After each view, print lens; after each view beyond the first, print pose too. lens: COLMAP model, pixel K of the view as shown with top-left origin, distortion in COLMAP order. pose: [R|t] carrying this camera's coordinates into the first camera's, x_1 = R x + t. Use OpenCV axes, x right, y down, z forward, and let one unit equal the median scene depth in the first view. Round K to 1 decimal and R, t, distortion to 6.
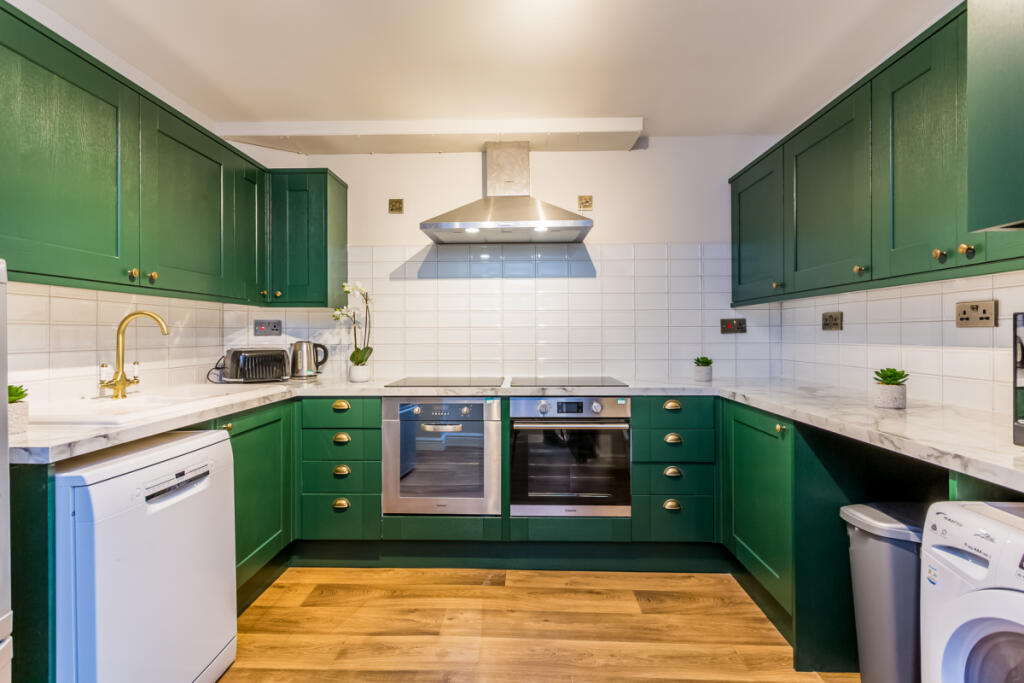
lens RADIAL K [[498.6, 0, 504.6], [0, 498.6, 335.7], [0, 0, 1]] dist [0.006803, 0.001321]
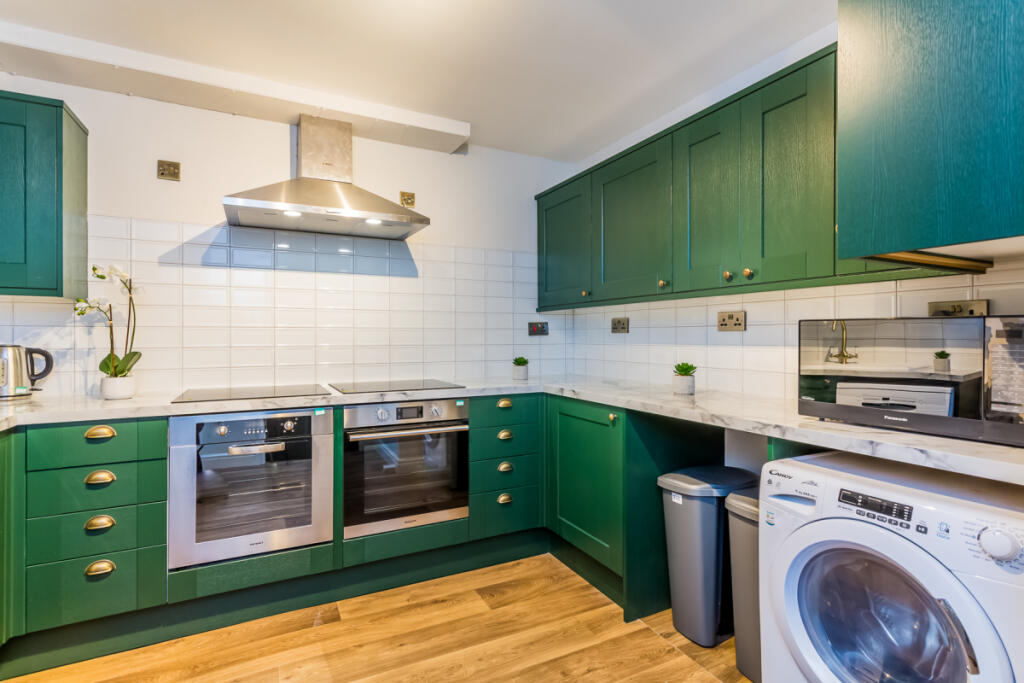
lens RADIAL K [[498.6, 0, 508.7], [0, 498.6, 335.5], [0, 0, 1]] dist [0.006803, 0.001321]
pose [[0.875566, 0.003223, 0.483087, -0.162931], [-0.000502, 0.999983, -0.005762, 0.002238], [-0.483098, 0.004803, 0.875553, 0.076955]]
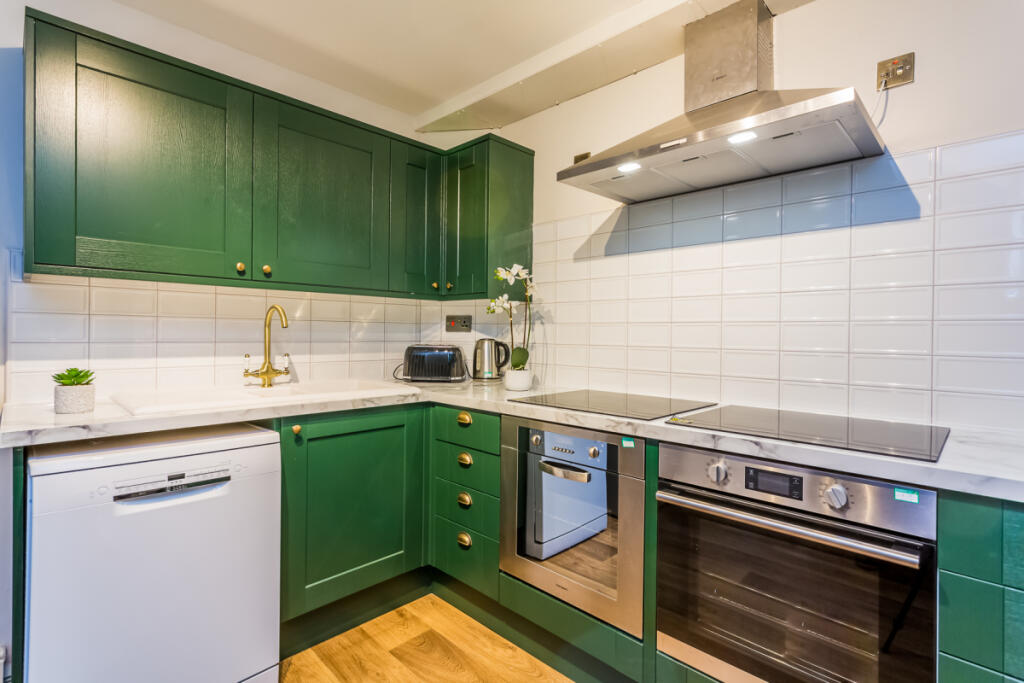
lens RADIAL K [[498.6, 0, 505.9], [0, 498.6, 335.7], [0, 0, 1]] dist [0.006803, 0.001321]
pose [[0.737934, 0.016839, -0.674662, 0.267604], [-0.016903, 0.999836, 0.006467, -0.000497], [0.674661, 0.006632, 0.738098, 0.456407]]
